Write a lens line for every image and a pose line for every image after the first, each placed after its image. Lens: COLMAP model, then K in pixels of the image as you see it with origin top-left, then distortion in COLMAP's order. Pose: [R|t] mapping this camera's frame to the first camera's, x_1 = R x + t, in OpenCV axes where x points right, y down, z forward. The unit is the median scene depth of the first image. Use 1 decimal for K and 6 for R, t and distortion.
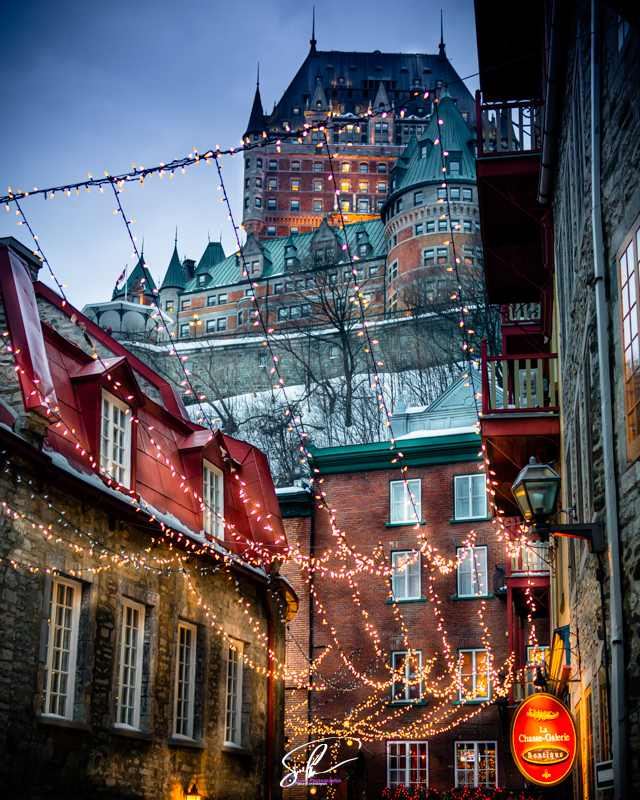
lens RADIAL K [[1258.5, 0, 320.7], [0, 1258.5, 401.1], [0, 0, 1]] dist [0.100890, 0.000000]
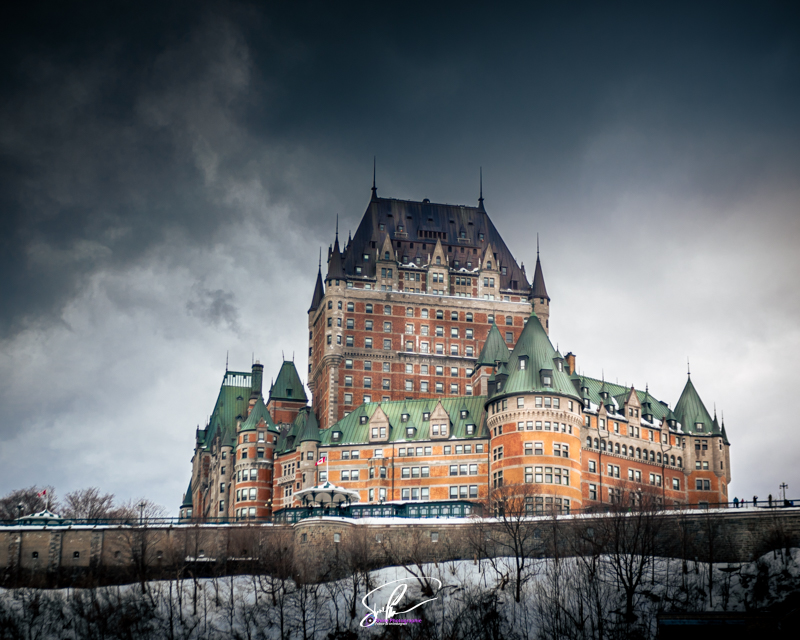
lens RADIAL K [[1600.7, 0, 396.1], [0, 1600.7, 322.3], [0, 0, 1]] dist [-0.001157, 0.000000]
pose [[0.982205, 0.058899, 0.178336, -0.265652], [-0.056767, 0.998242, -0.017041, -0.150184], [-0.179026, 0.006614, 0.983822, -0.495510]]
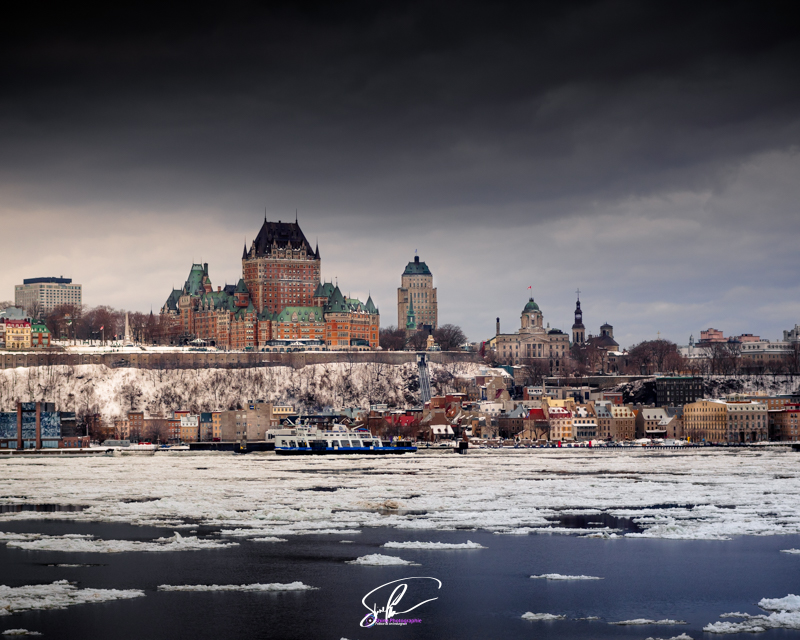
lens RADIAL K [[1939.6, 0, 399.9], [0, 1939.6, 320.0], [0, 0, 1]] dist [-0.044158, 0.000000]
pose [[0.827952, -0.012202, 0.560667, -3.023032], [-0.149190, 0.958944, 0.241182, -1.520654], [-0.540591, -0.283333, 0.792139, -3.944505]]
